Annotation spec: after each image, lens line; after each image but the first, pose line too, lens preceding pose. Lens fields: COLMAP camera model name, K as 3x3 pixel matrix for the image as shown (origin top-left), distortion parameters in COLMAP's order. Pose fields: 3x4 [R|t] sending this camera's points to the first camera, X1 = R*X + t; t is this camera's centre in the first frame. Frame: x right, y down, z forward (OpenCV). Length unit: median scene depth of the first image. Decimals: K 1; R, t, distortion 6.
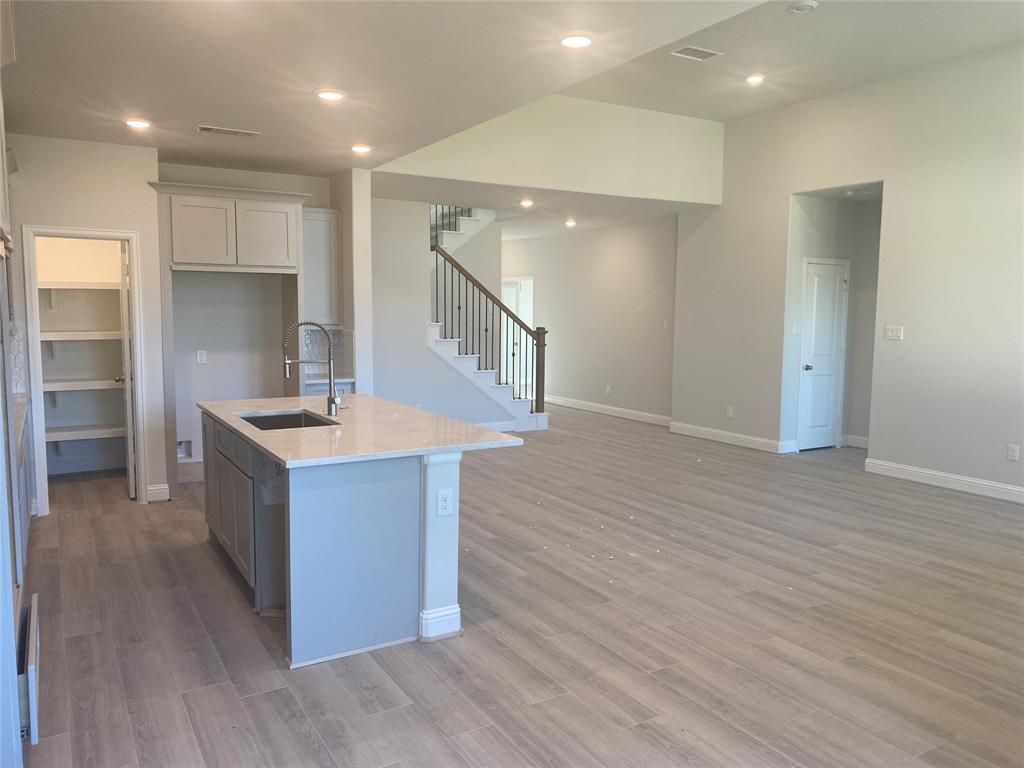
lens RADIAL K [[777.0, 0, 512.0], [0, 777.0, 384.0], [0, 0, 1]] dist [0.002687, 0.000971]
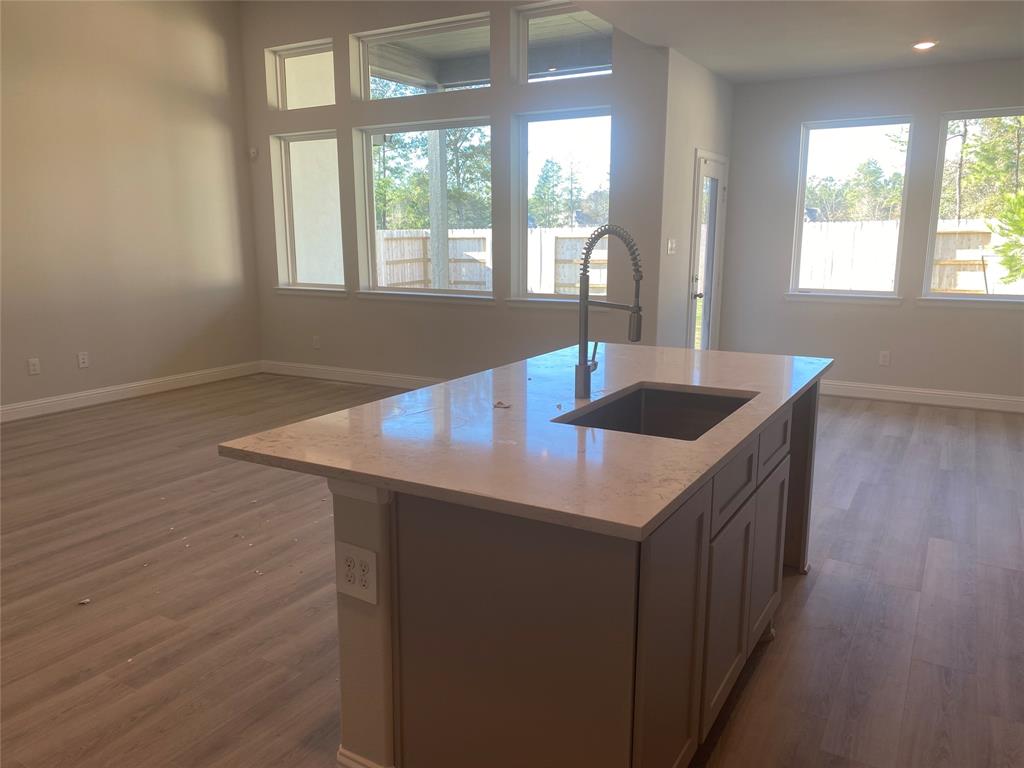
lens RADIAL K [[777.0, 0, 512.0], [0, 777.0, 384.0], [0, 0, 1]] dist [0.002687, 0.000971]
pose [[-0.492686, -0.172333, 0.852972, -0.621608], [0.082902, 0.966441, 0.243143, -0.099171], [-0.866249, 0.190507, -0.461865, 1.192040]]
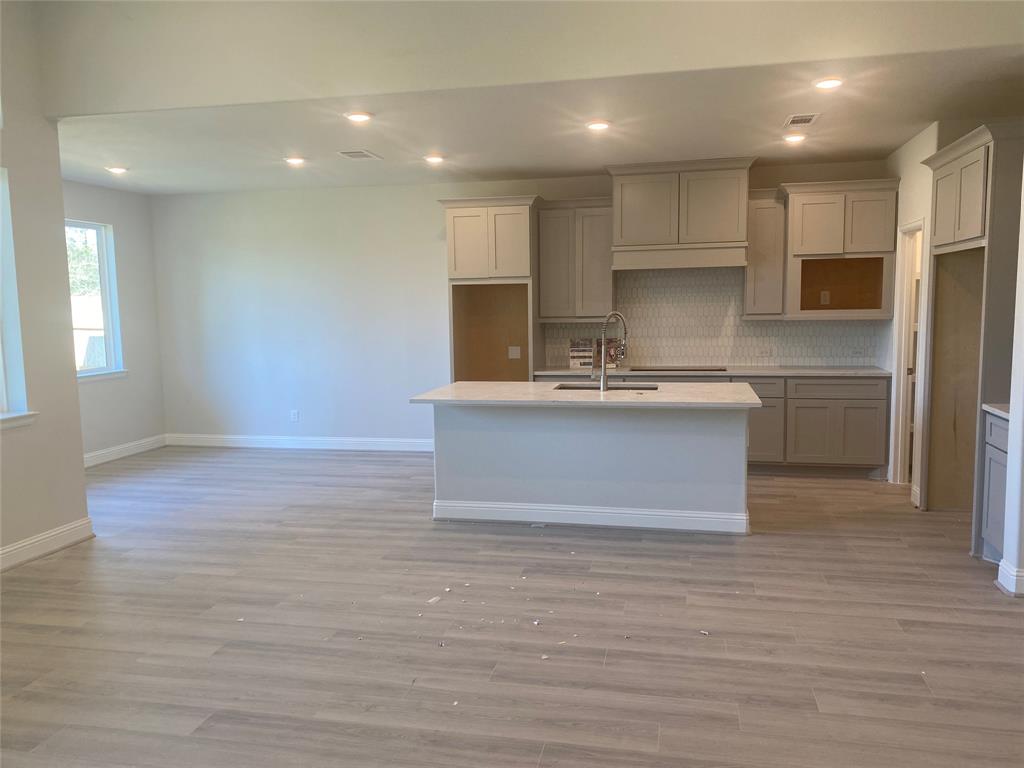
lens RADIAL K [[777.0, 0, 512.0], [0, 777.0, 384.0], [0, 0, 1]] dist [0.002687, 0.000971]
pose [[-0.682997, 0.079877, -0.726040, 0.670189], [-0.061258, 0.984237, 0.165909, -0.146004], [0.727848, 0.157791, -0.667338, 1.548755]]
